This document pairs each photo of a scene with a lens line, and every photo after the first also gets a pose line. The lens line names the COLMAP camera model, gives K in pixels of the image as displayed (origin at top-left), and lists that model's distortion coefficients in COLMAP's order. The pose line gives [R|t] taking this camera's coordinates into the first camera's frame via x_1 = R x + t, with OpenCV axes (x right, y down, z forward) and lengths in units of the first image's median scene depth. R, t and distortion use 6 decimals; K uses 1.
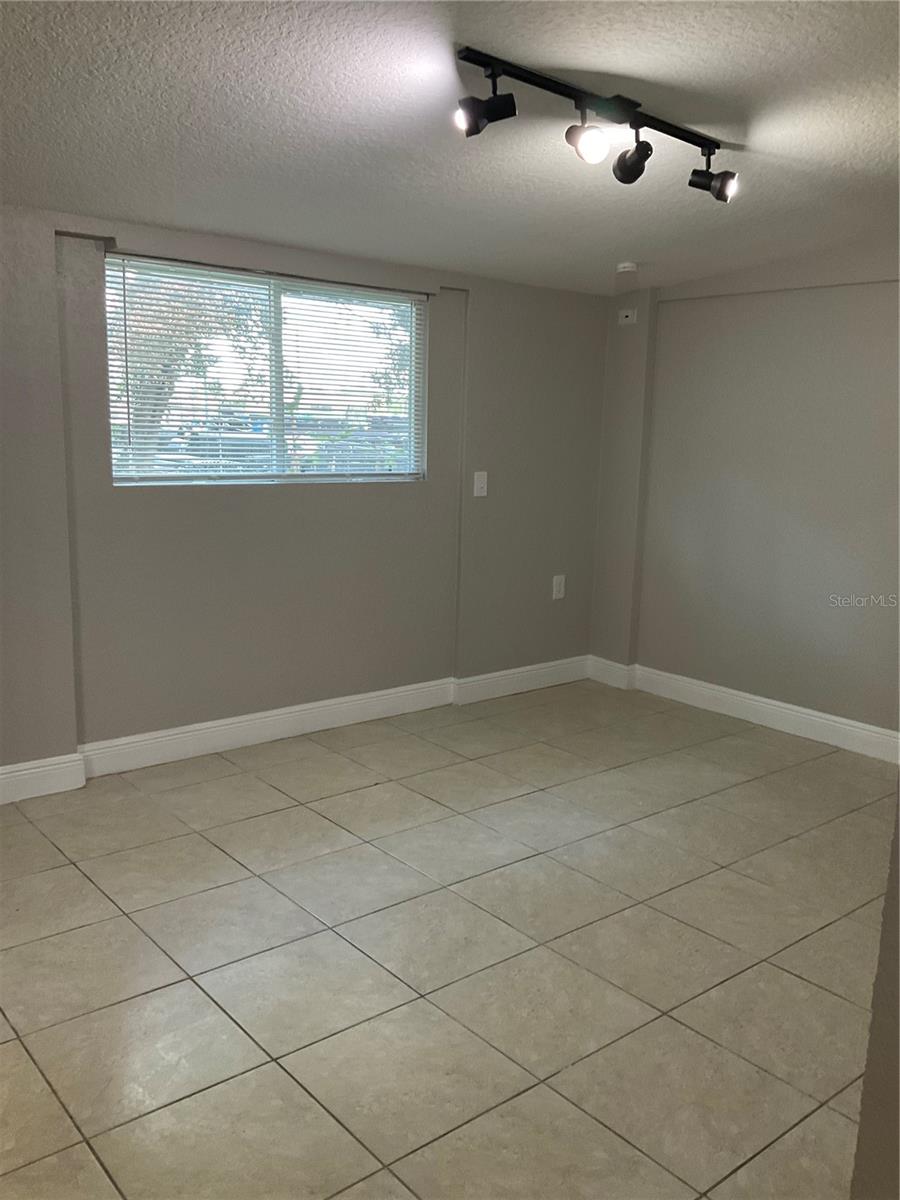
lens RADIAL K [[991.6, 0, 442.4], [0, 991.6, 599.0], [0, 0, 1]] dist [0.069633, -0.132855]
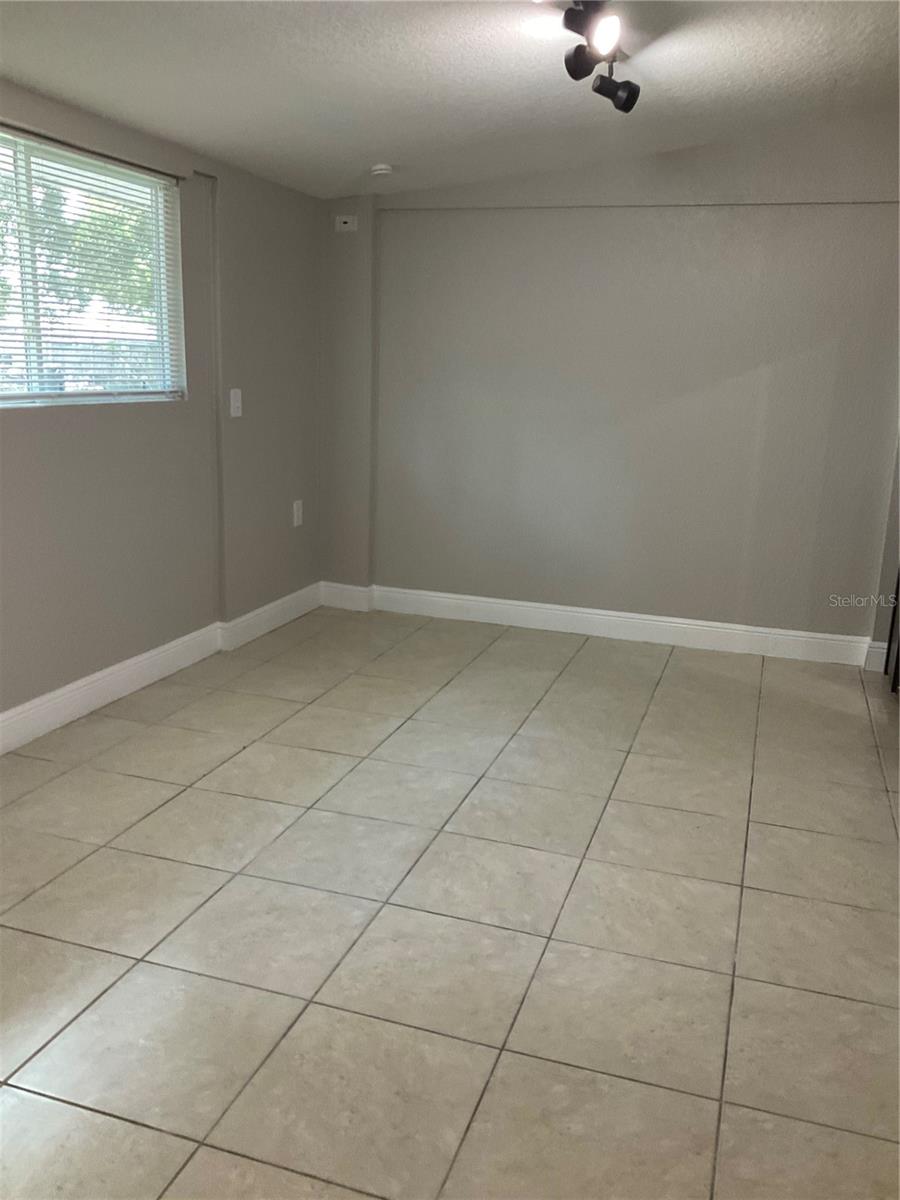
lens RADIAL K [[991.6, 0, 442.4], [0, 991.6, 599.0], [0, 0, 1]] dist [0.069633, -0.132855]
pose [[0.847064, -0.121981, 0.517303, -0.307424], [0.083482, 0.991761, 0.097161, -0.013232], [-0.524893, -0.039116, 0.850269, 0.141153]]
